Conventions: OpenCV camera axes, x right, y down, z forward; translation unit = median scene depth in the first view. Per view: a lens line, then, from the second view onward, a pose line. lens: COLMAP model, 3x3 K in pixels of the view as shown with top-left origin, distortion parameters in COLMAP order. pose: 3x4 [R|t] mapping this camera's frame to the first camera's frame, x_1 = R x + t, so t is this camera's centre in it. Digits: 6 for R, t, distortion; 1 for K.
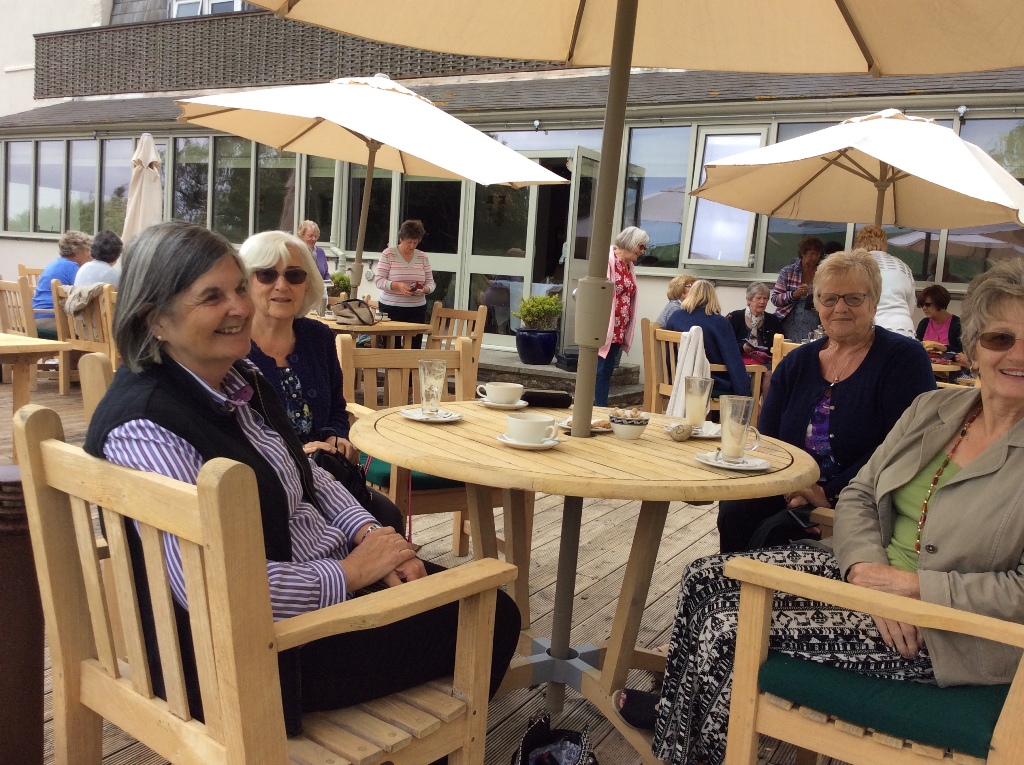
lens RADIAL K [[949.8, 0, 512.0], [0, 949.8, 382.5], [0, 0, 1]] dist [0.062036, -0.108431]
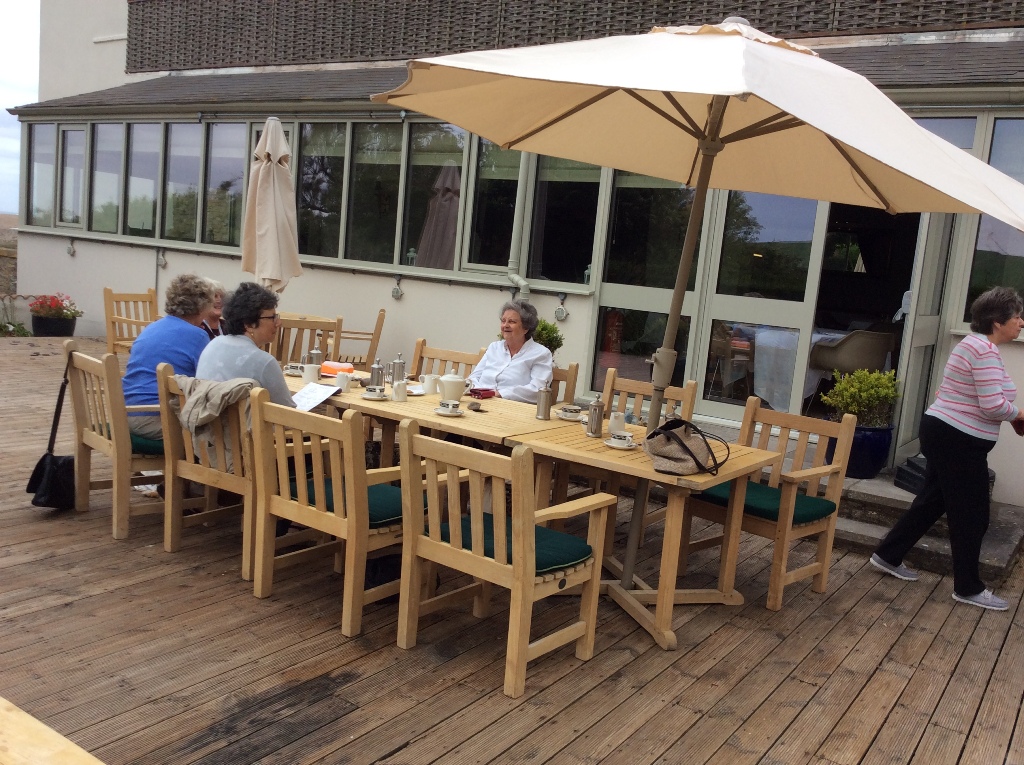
lens RADIAL K [[943.0, 0, 512.0], [0, 943.0, 382.5], [0, 0, 1]] dist [0.069267, -0.124531]
pose [[0.997198, 0.033684, -0.066796, -0.120667], [-0.032549, 0.999308, 0.017998, -0.062409], [0.067356, -0.015773, 0.997604, 0.231586]]
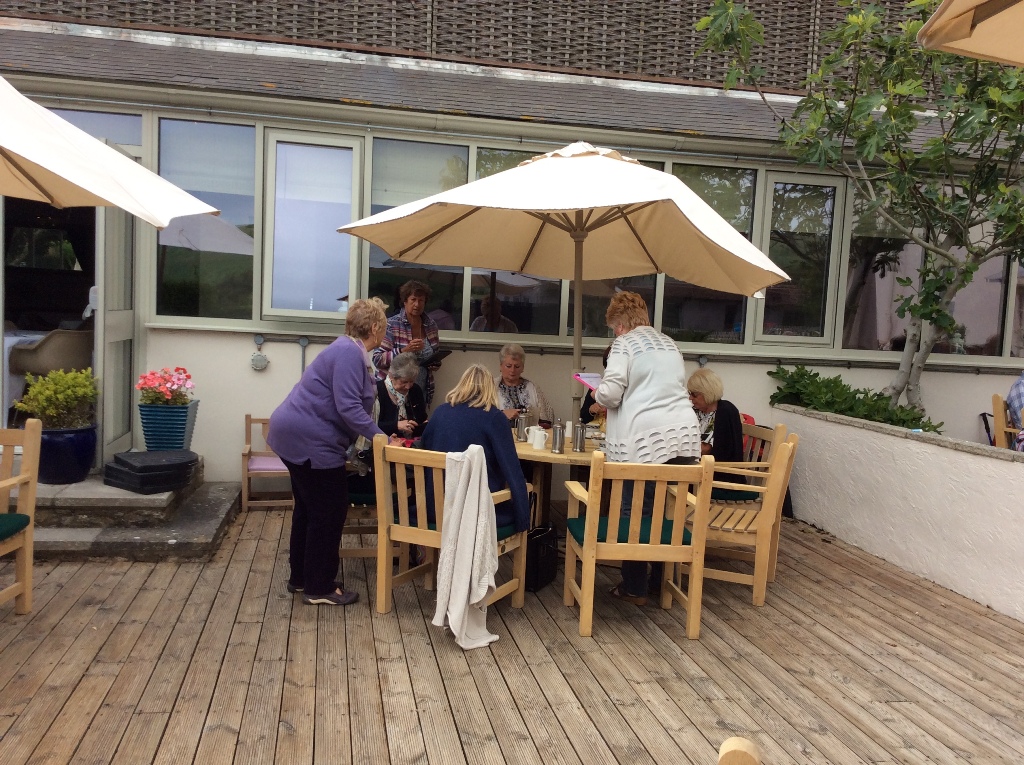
lens RADIAL K [[949.8, 0, 512.0], [0, 949.8, 382.5], [0, 0, 1]] dist [0.062036, -0.108431]
pose [[0.754696, -0.073990, 0.651889, -0.112083], [0.067281, 0.997110, 0.035281, -0.061700], [-0.652616, 0.017233, 0.757493, 0.229792]]
